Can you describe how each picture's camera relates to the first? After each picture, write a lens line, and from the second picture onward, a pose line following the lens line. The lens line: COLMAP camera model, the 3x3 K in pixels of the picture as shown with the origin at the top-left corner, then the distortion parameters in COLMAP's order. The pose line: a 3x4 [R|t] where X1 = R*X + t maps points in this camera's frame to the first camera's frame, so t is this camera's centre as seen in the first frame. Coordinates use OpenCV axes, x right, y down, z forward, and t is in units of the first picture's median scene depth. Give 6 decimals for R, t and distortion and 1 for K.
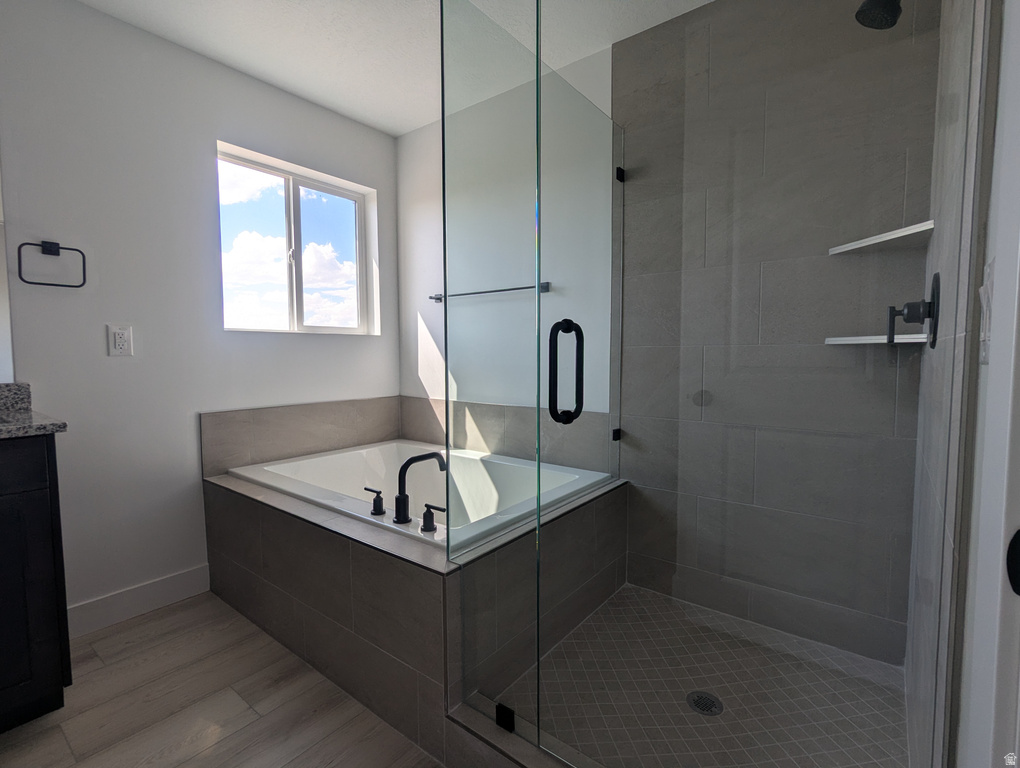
lens RADIAL K [[487.3, 0, 510.0], [0, 487.3, 384.0], [0, 0, 1]] dist [-0.000436, -0.000156]
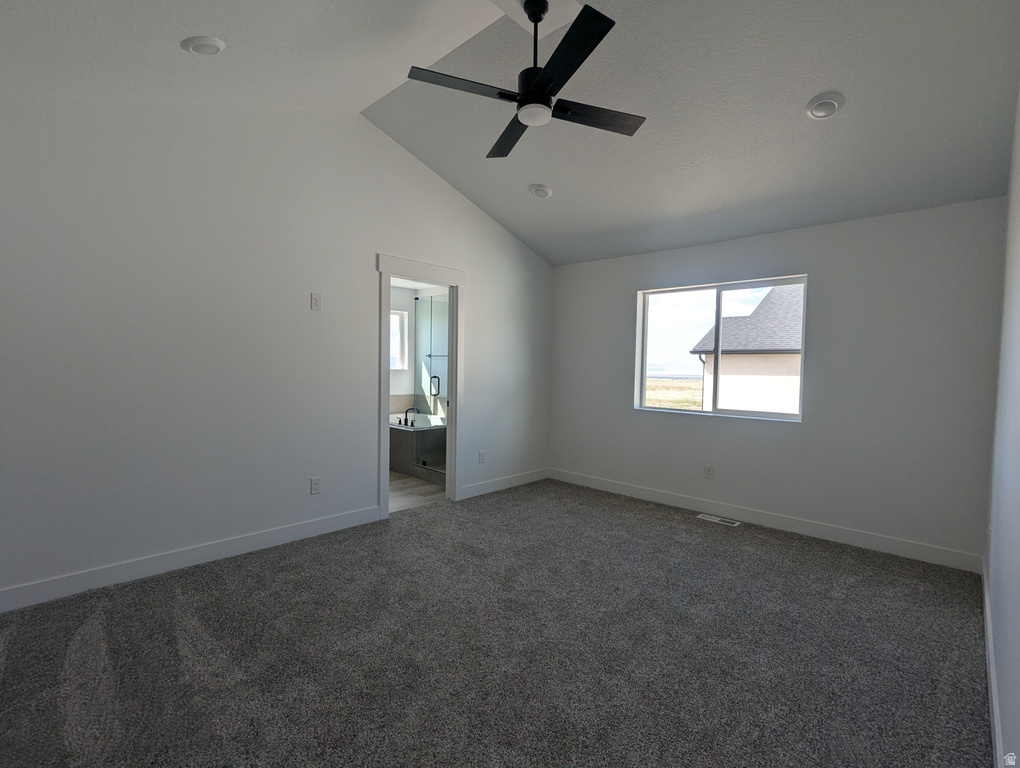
lens RADIAL K [[487.3, 0, 510.0], [0, 487.3, 384.0], [0, 0, 1]] dist [-0.000436, -0.000156]
pose [[0.994944, 0.024246, -0.097462, 0.542712], [-0.027046, 0.999255, -0.027519, 0.029153], [0.096723, 0.030016, 0.994859, -1.546170]]
